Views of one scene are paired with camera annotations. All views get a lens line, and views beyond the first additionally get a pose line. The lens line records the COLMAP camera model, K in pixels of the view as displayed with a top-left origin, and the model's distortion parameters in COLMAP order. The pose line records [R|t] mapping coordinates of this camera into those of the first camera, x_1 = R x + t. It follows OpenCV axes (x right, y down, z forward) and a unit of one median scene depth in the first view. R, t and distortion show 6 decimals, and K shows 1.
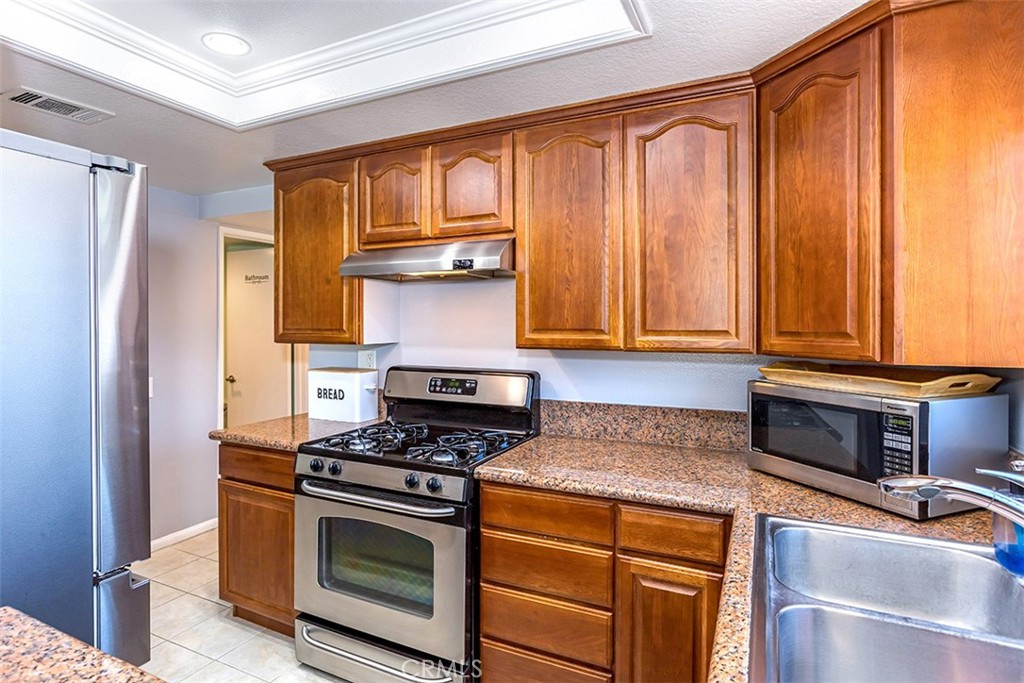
lens RADIAL K [[510.3, 0, 494.4], [0, 510.3, 324.0], [0, 0, 1]] dist [0.000322, 0.000117]
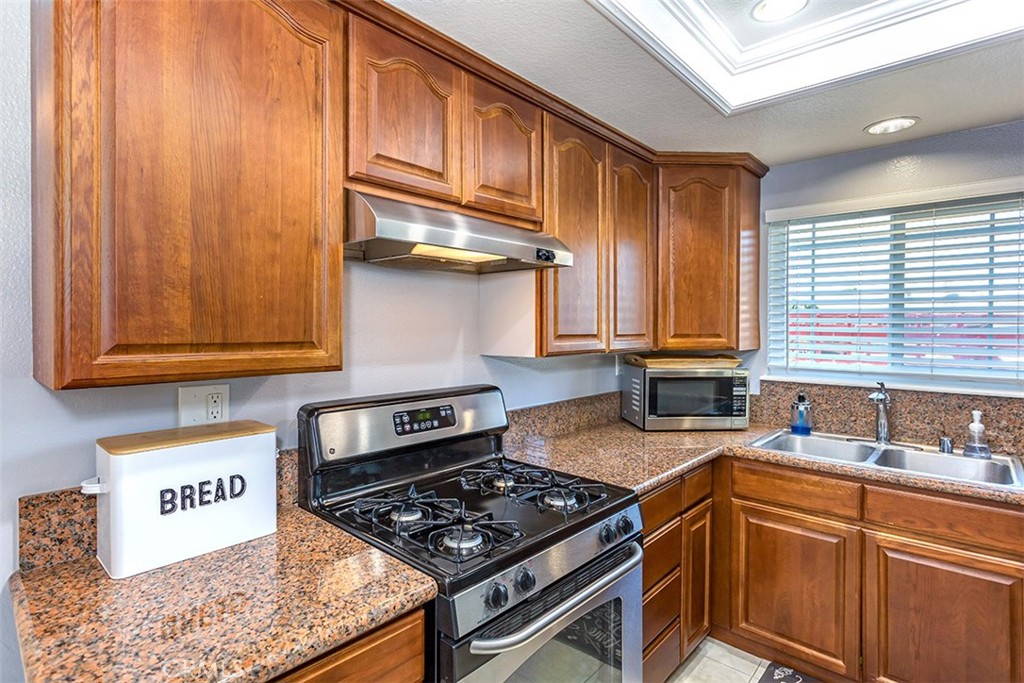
lens RADIAL K [[510.3, 0, 494.4], [0, 510.3, 324.0], [0, 0, 1]] dist [0.000322, 0.000117]
pose [[0.321604, 0.005144, 0.946860, -0.717308], [-0.001286, 0.999987, -0.004996, -0.004624], [-0.946874, 0.000389, 0.321606, 0.692078]]
